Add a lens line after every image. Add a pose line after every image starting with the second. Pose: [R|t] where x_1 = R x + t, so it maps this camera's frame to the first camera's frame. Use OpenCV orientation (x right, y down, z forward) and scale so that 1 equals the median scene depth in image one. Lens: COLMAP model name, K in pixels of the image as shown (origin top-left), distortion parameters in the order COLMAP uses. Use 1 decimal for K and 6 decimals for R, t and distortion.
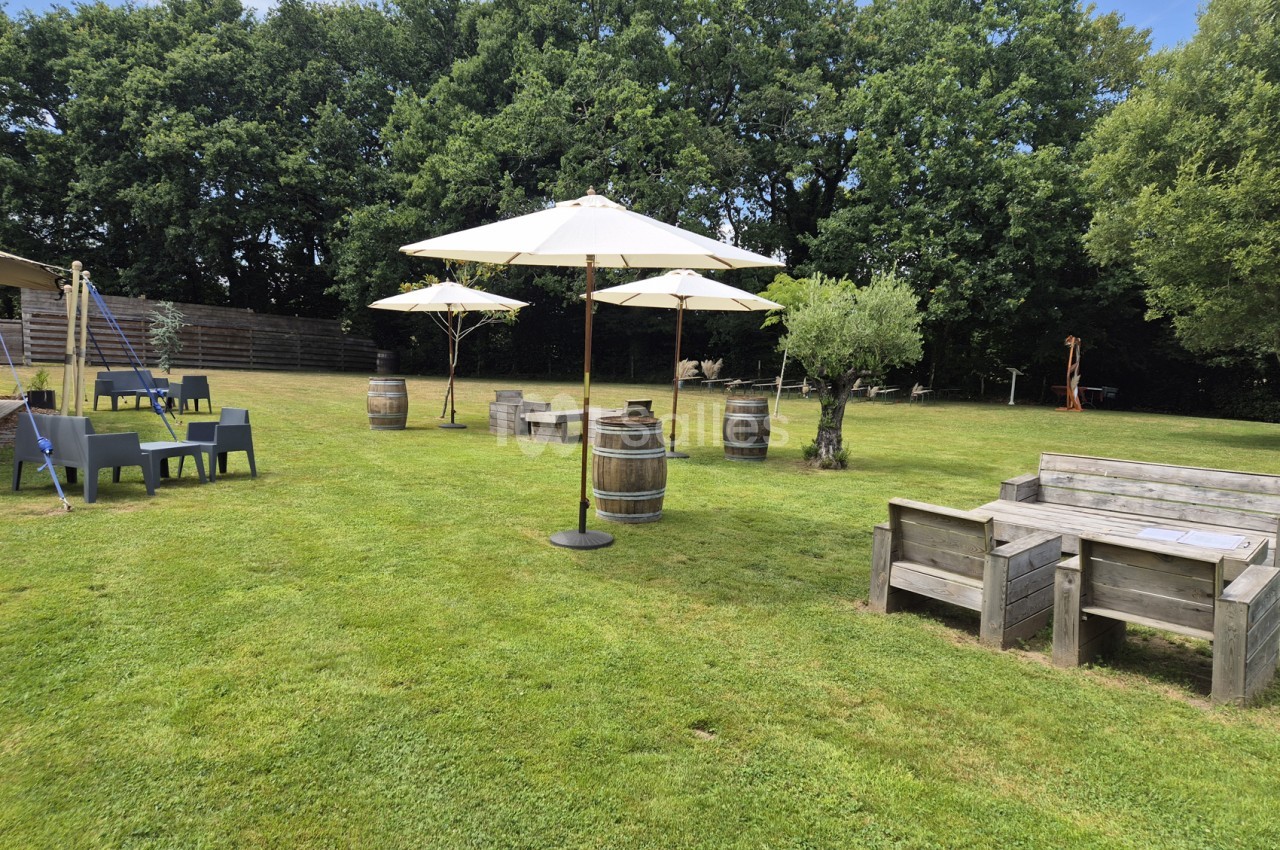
lens RADIAL K [[854.3, 0, 640.0], [0, 854.3, 425.0], [0, 0, 1]] dist [0.002760, 0.000917]
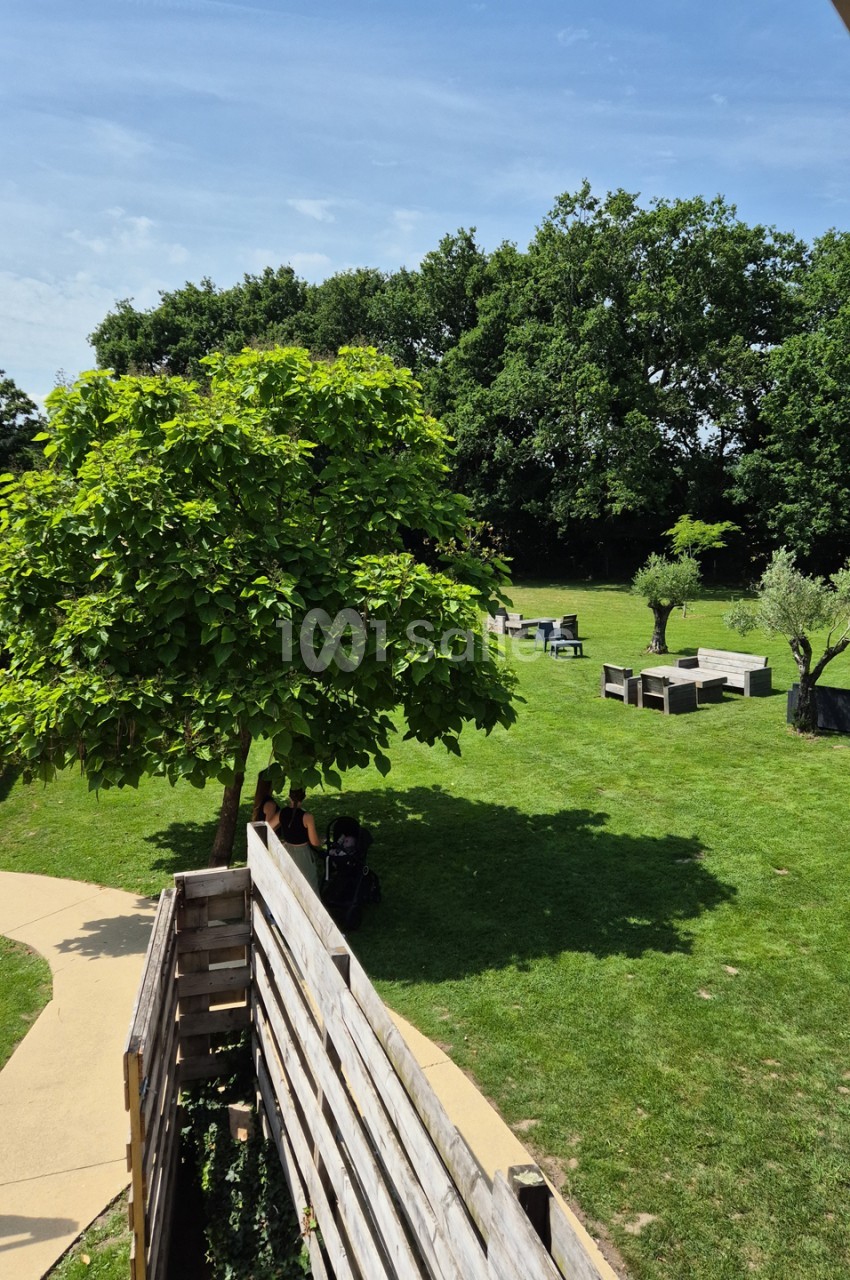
lens RADIAL K [[854.3, 0, 425.0], [0, 854.3, 640.0], [0, 0, 1]] dist [0.002760, 0.000917]
pose [[0.968865, -0.000734, -0.247587, 0.073638], [0.013667, 0.998629, 0.050522, -0.032300], [0.247211, -0.052333, 0.967548, -0.414058]]
